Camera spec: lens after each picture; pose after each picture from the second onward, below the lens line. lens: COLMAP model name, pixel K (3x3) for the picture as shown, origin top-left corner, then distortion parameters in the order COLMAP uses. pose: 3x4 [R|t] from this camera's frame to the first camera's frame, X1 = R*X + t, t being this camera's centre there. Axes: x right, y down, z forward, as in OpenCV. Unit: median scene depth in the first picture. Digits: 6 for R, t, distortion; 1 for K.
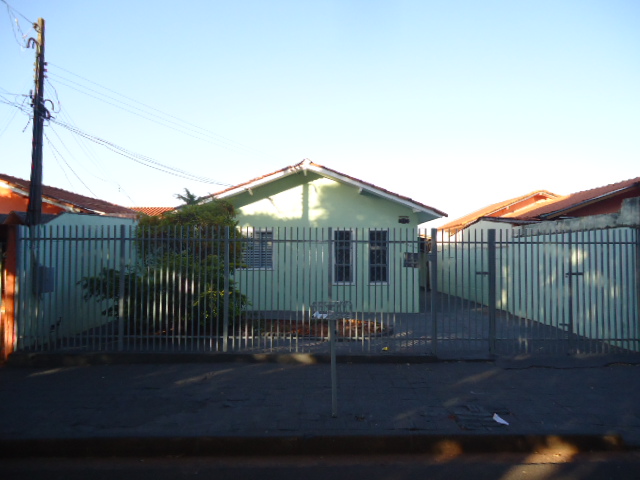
lens RADIAL K [[465.0, 0, 322.3], [0, 465.0, 241.9], [0, 0, 1]] dist [-0.008442, 0.002501]
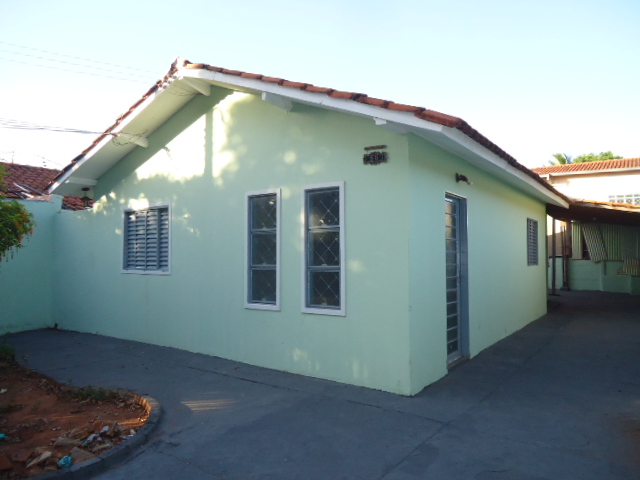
lens RADIAL K [[465.0, 0, 318.4], [0, 465.0, 237.4], [0, 0, 1]] dist [-0.008442, 0.002501]
pose [[0.818198, -0.024361, -0.574420, 0.436744], [0.021601, 0.999699, -0.011629, 0.033105], [0.574531, -0.002894, 0.818478, 0.770154]]
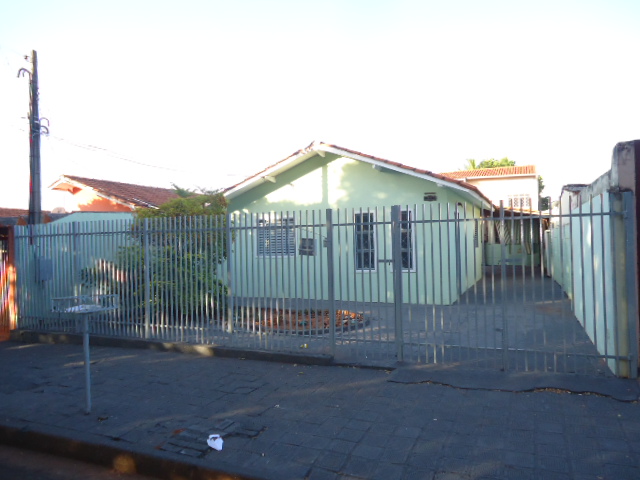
lens RADIAL K [[465.0, 0, 317.1], [0, 465.0, 238.2], [0, 0, 1]] dist [-0.008442, 0.002501]
pose [[0.910672, -0.029268, -0.412092, 0.404442], [0.040409, 0.999015, 0.018344, 0.005796], [0.411150, -0.033358, 0.910957, 0.151597]]
